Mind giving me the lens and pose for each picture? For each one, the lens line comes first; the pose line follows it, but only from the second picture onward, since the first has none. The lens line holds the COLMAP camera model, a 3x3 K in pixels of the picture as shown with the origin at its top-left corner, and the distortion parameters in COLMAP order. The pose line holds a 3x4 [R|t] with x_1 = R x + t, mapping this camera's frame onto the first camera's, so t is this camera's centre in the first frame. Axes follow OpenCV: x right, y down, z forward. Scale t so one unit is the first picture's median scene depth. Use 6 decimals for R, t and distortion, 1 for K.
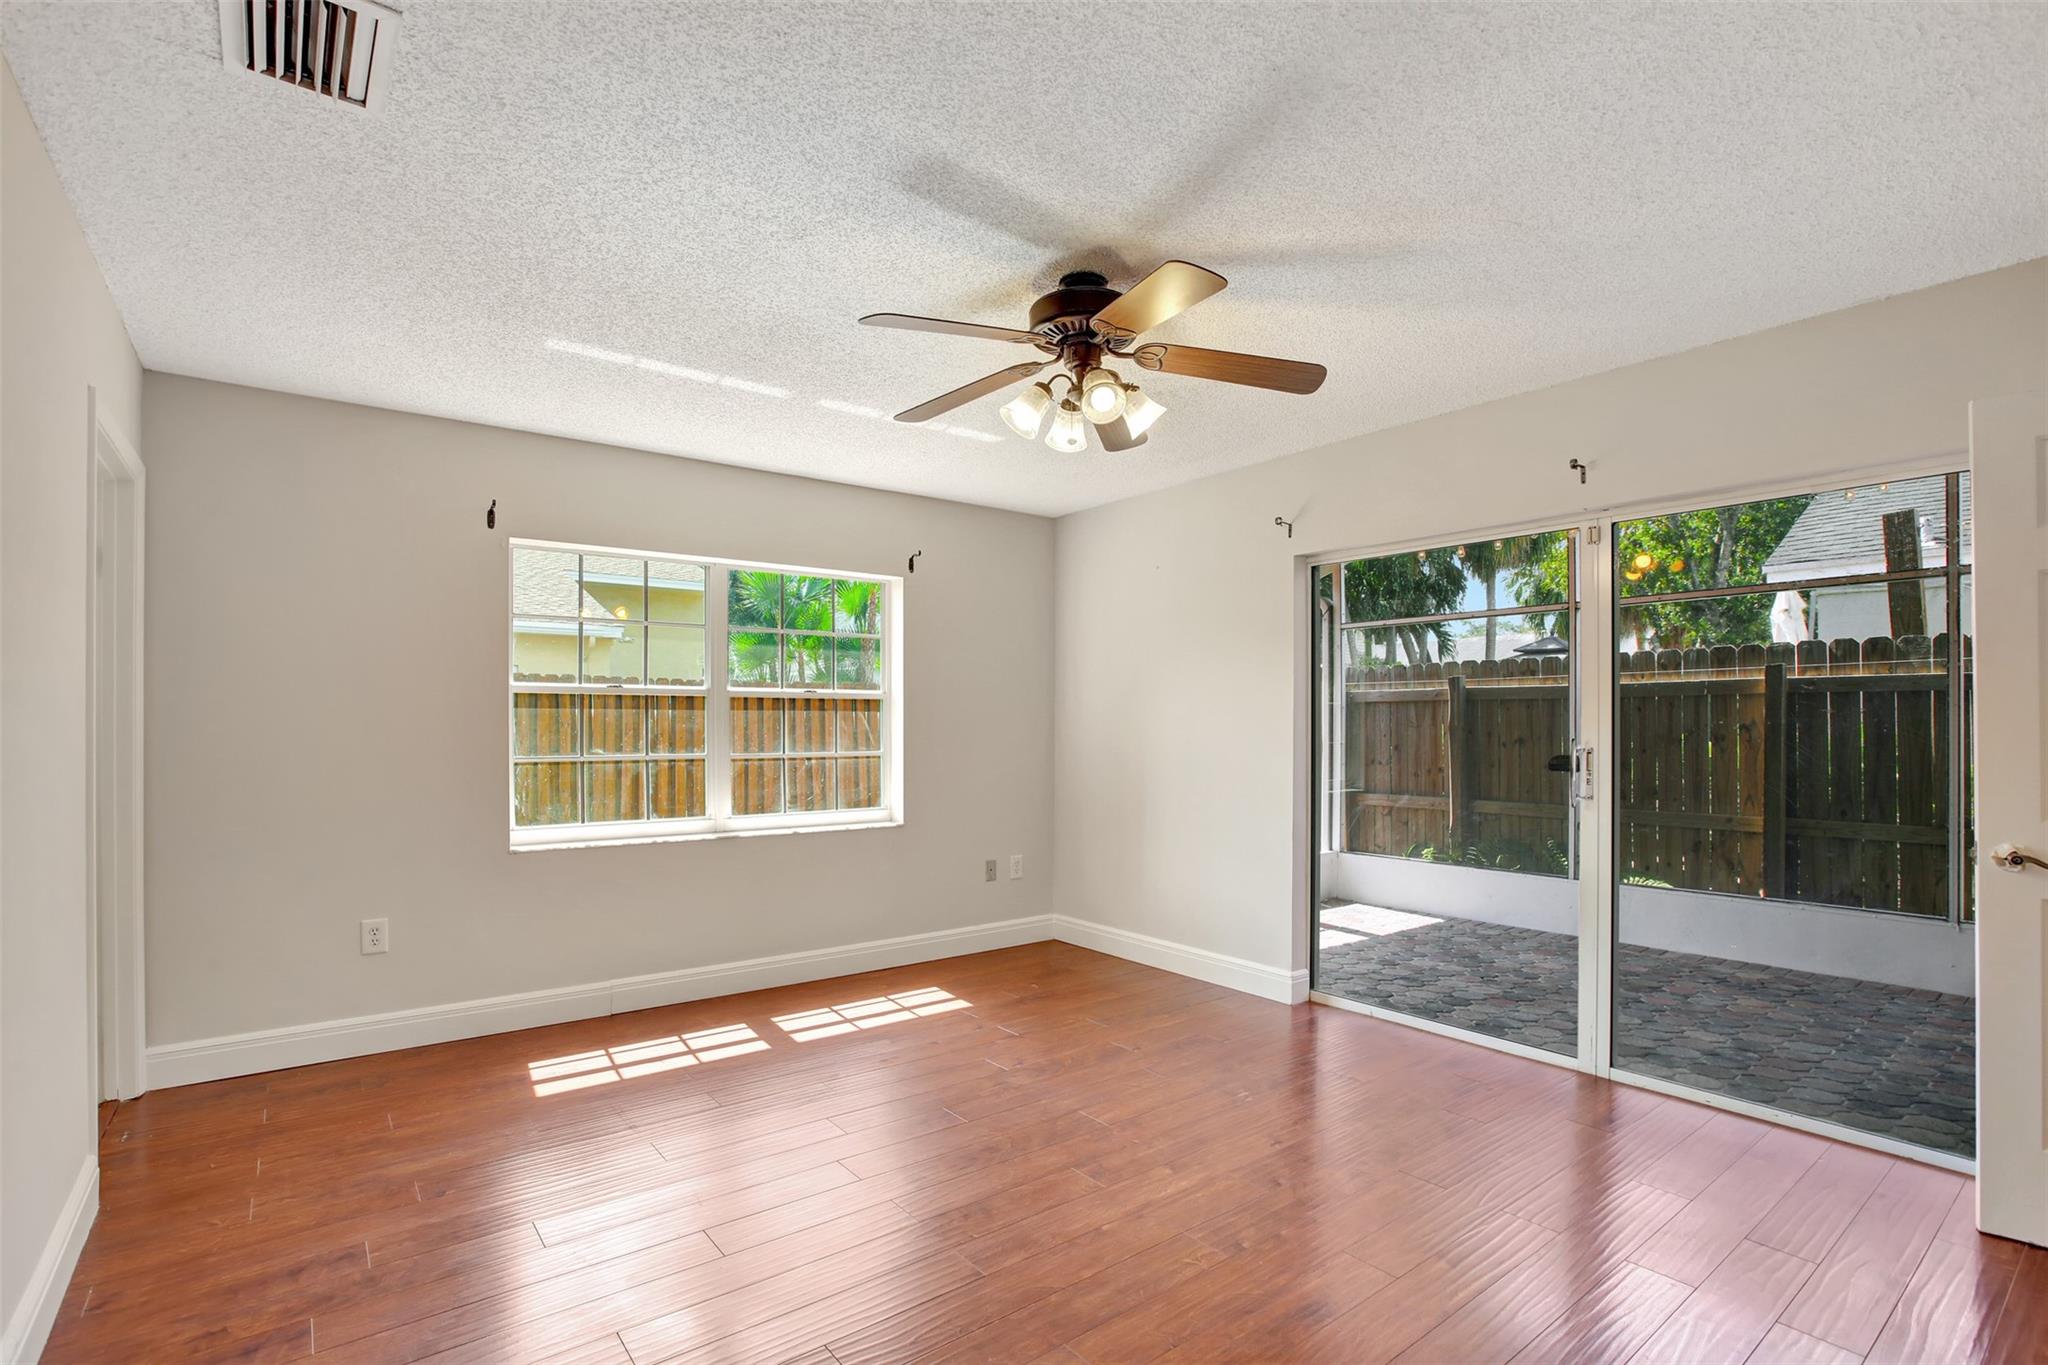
lens RADIAL K [[962.9, 0, 1016.6], [0, 962.9, 713.0], [0, 0, 1]] dist [-0.044698, 0.016625]
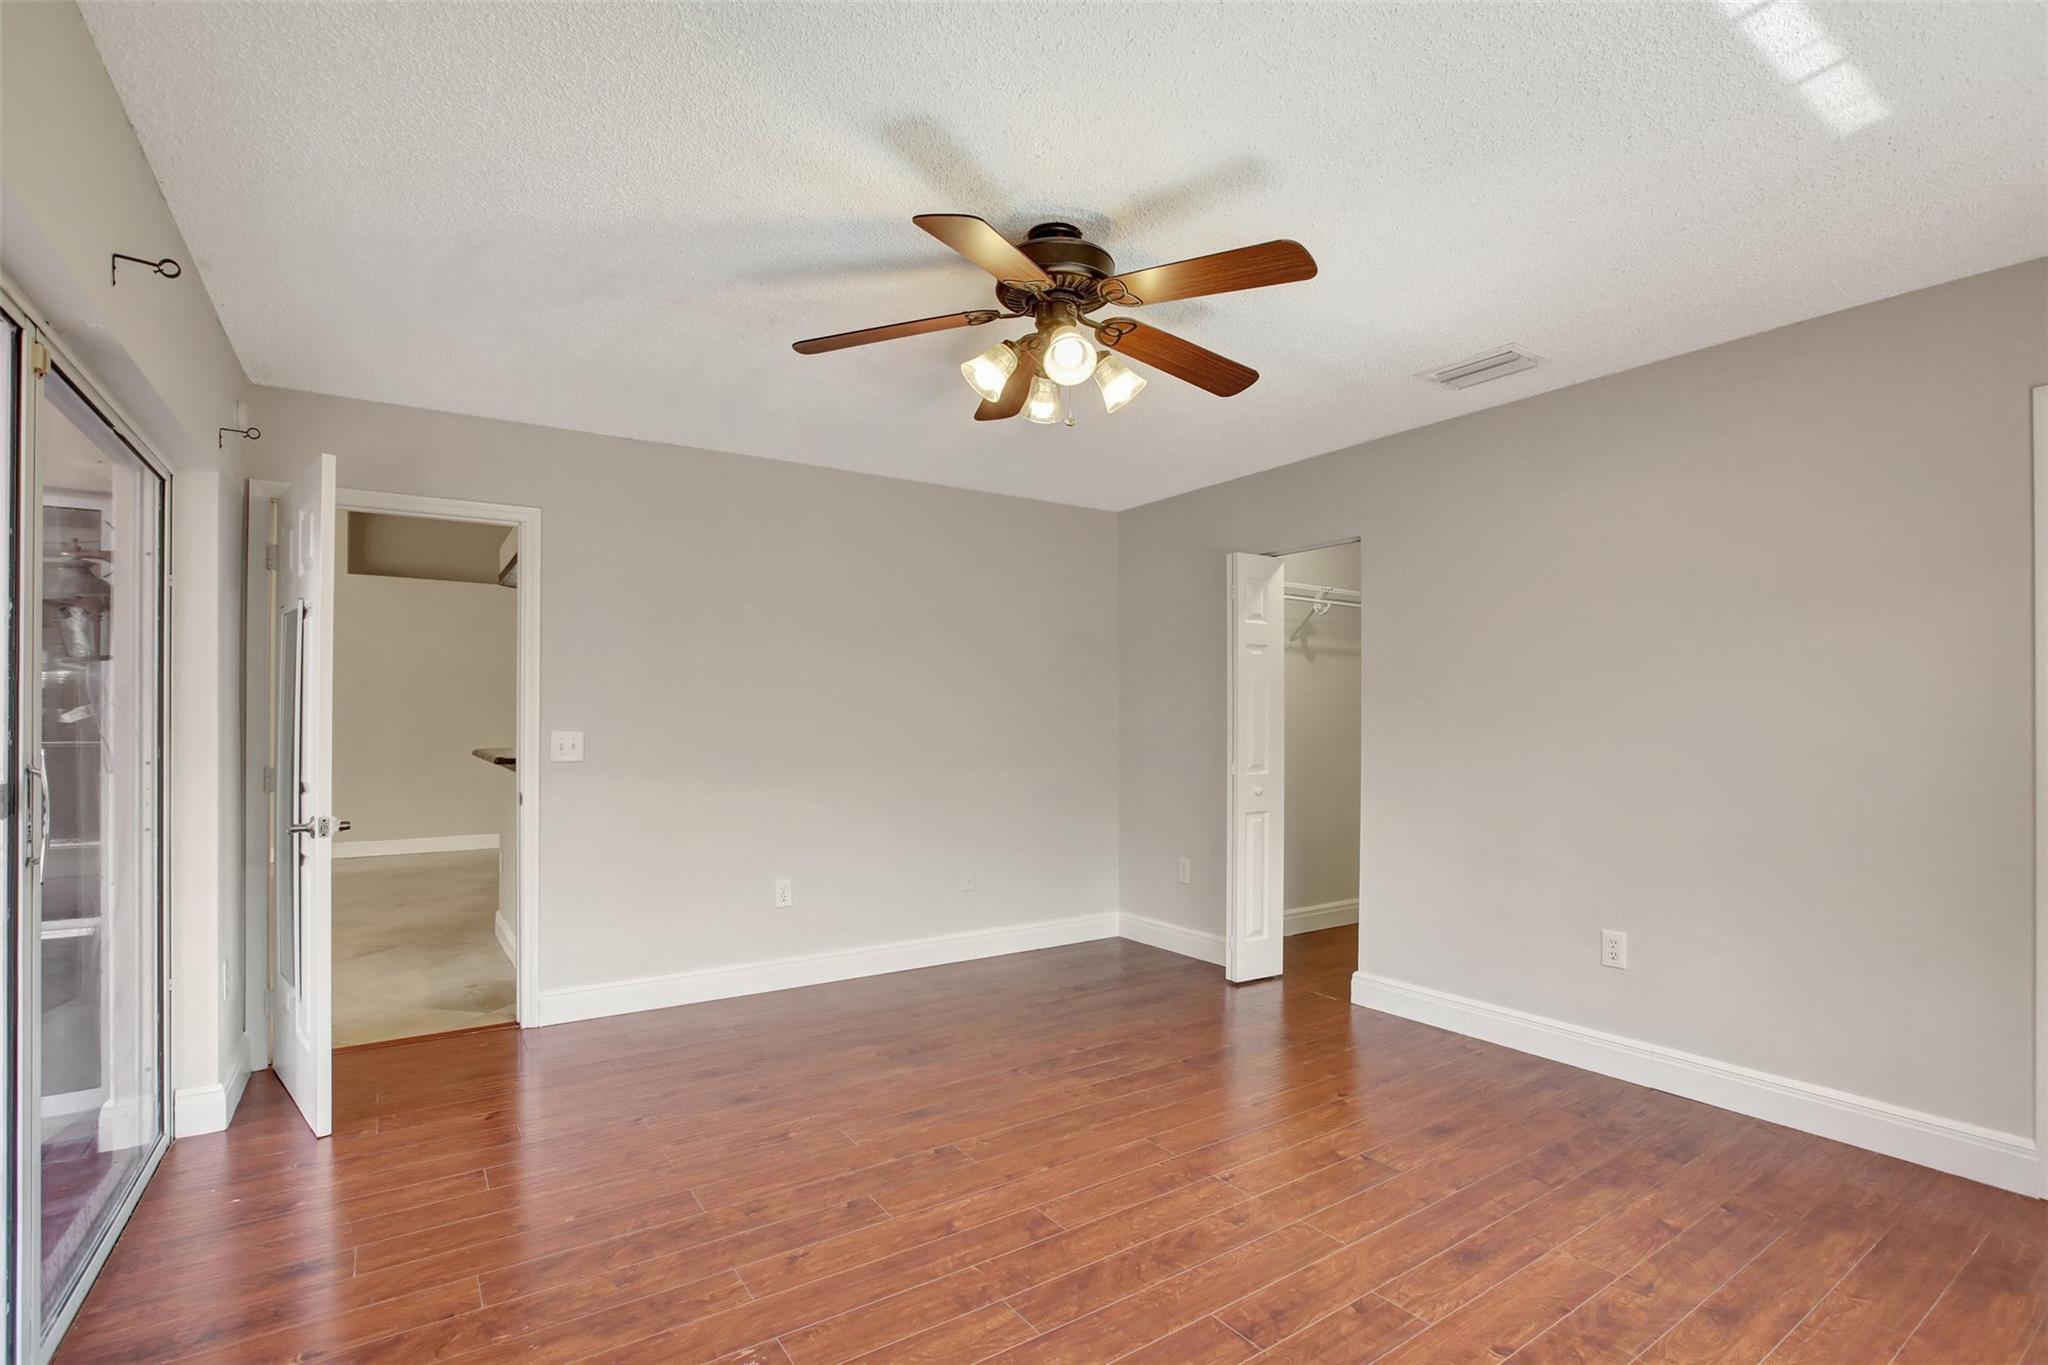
lens RADIAL K [[986.9, 0, 1012.0], [0, 986.9, 713.0], [0, 0, 1]] dist [-0.046746, 0.019941]
pose [[-0.997493, -0.002650, 0.070722, 0.028837], [-0.003940, 0.999828, -0.018111, 0.014797], [-0.070662, -0.018344, -0.997332, 1.201603]]
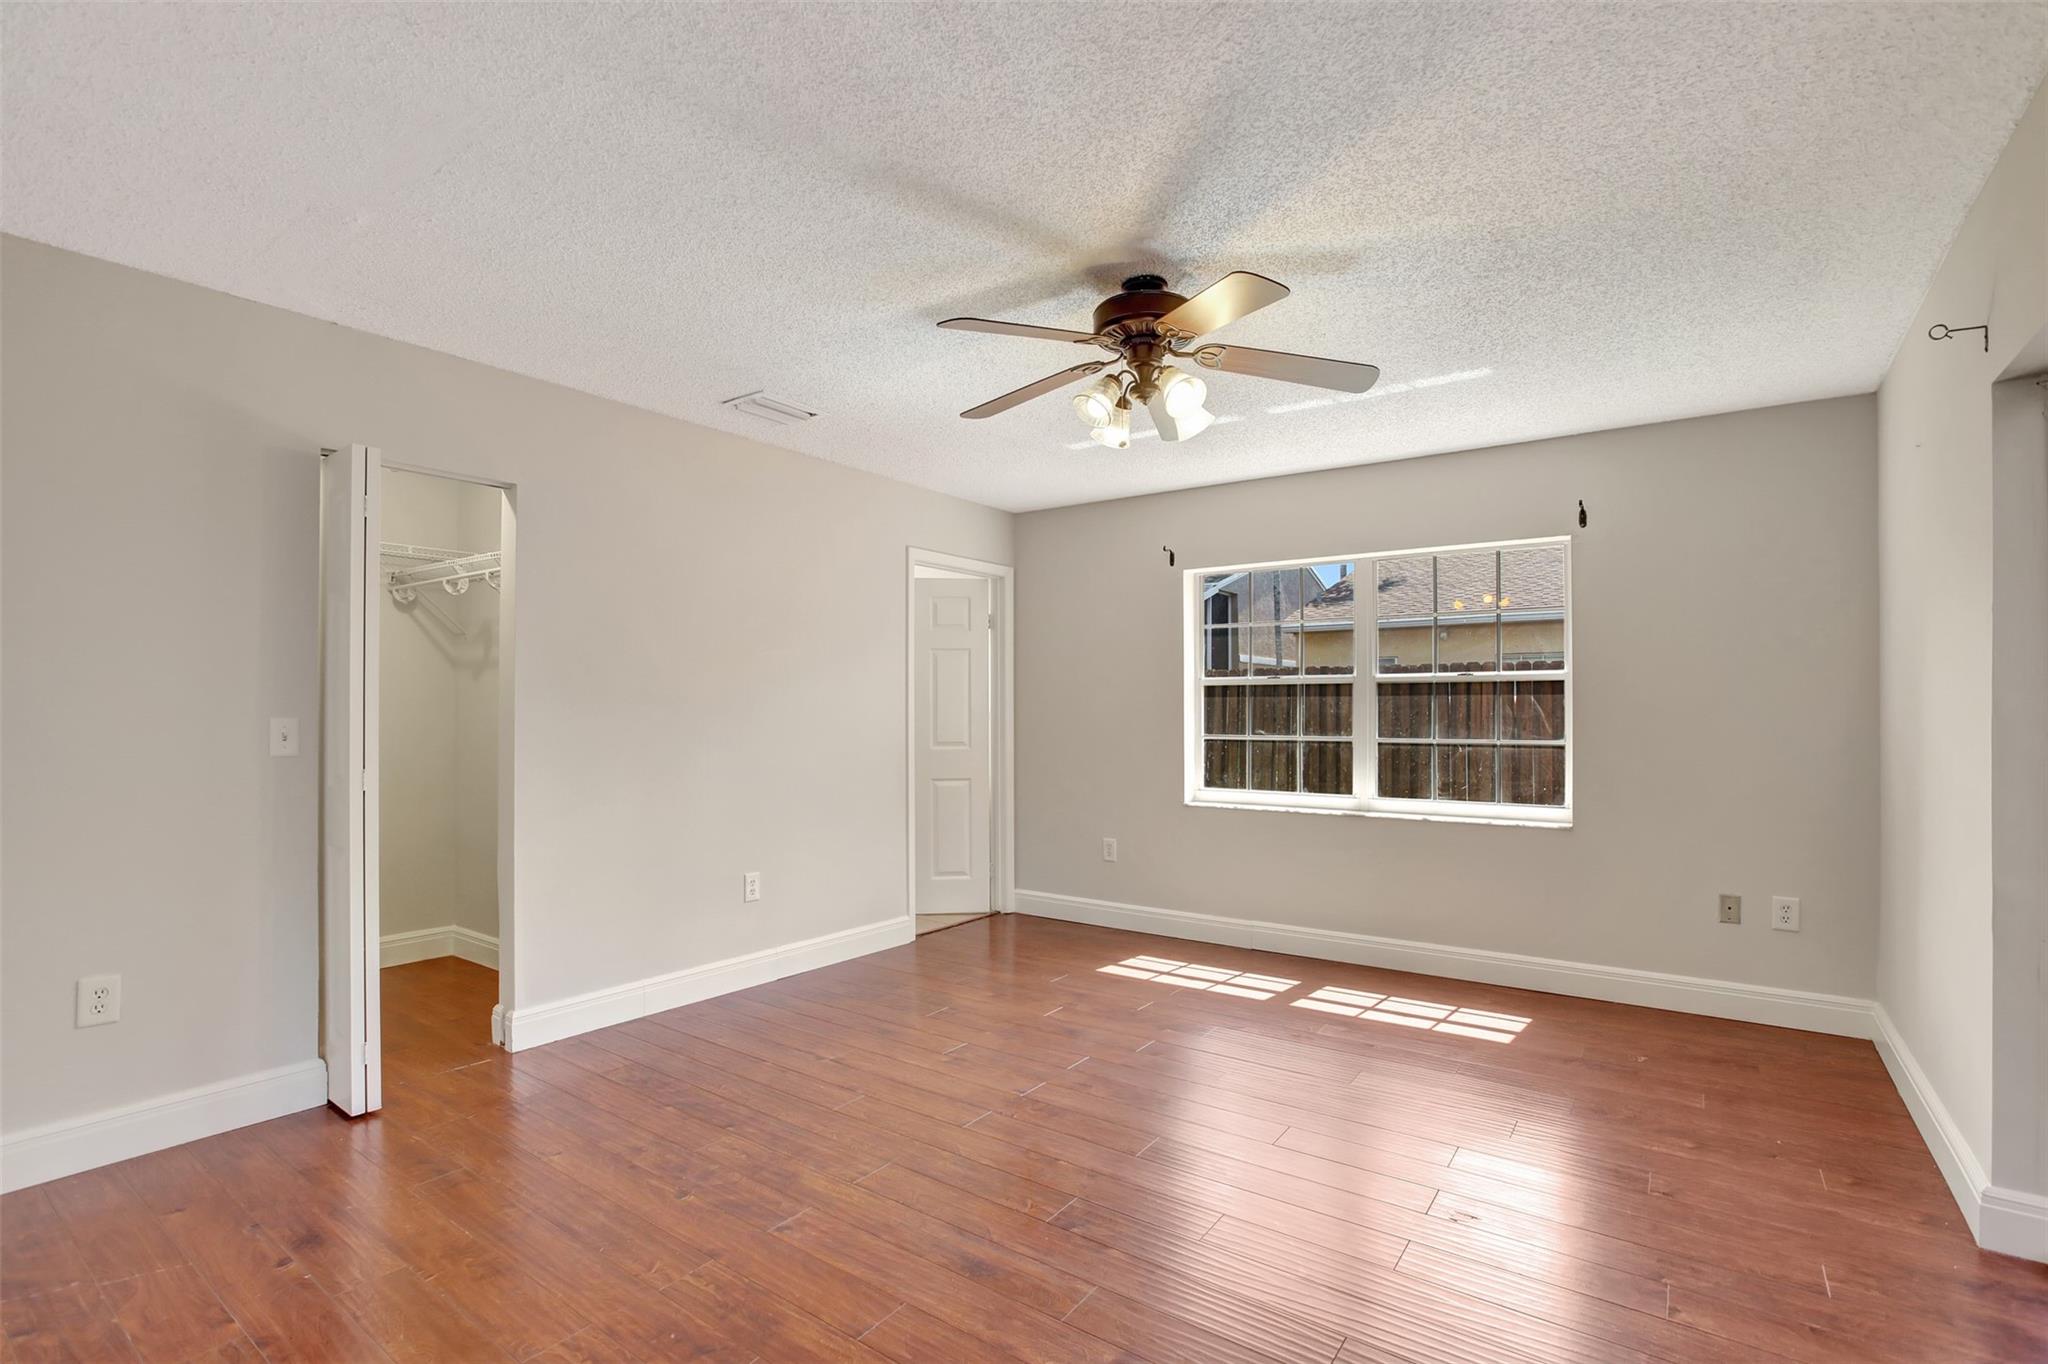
lens RADIAL K [[945.8, 0, 1024.0], [0, 945.8, 682.0], [0, 0, 1]] dist [-0.046442, 0.016107]
pose [[0.288507, -0.031288, -0.956966, 0.629517], [0.011407, 0.999507, -0.029239, 0.007682], [0.957410, -0.002481, 0.288722, 0.363882]]
